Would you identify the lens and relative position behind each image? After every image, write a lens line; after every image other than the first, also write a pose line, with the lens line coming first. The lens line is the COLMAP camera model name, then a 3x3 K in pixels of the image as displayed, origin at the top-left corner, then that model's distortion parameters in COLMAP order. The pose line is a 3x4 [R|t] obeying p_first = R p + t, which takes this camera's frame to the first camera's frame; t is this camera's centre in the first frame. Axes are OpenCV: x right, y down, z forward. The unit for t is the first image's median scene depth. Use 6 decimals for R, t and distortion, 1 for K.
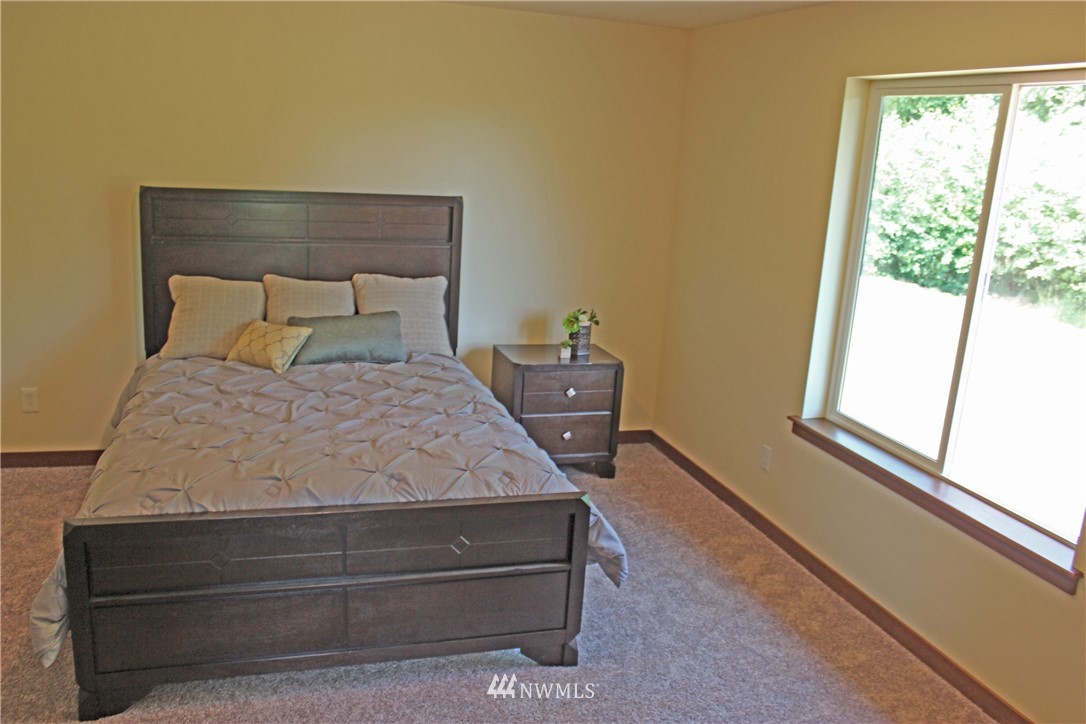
lens RADIAL K [[898.8, 0, 543.0], [0, 898.8, 362.0], [0, 0, 1]] dist [-0.163599, 0.136145]
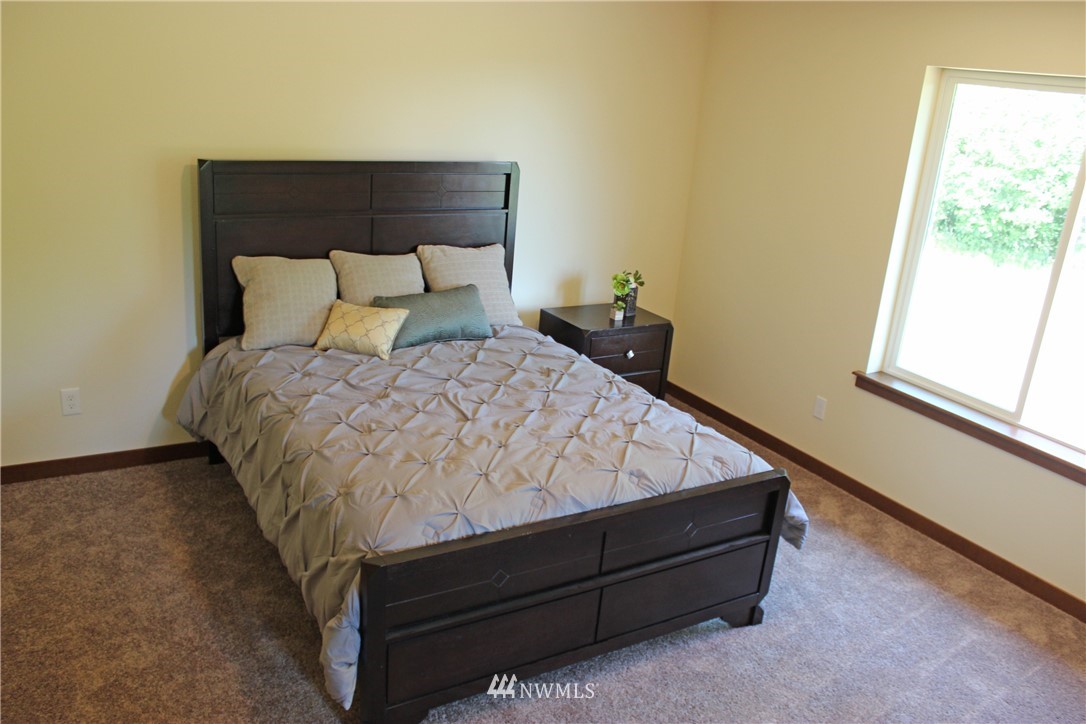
lens RADIAL K [[898.8, 0, 543.0], [0, 898.8, 362.0], [0, 0, 1]] dist [-0.163599, 0.136145]
pose [[0.973323, -0.057407, 0.222143, -0.343756], [0.035739, 0.994309, 0.100363, -0.074899], [-0.226640, -0.089747, 0.969835, 0.023120]]
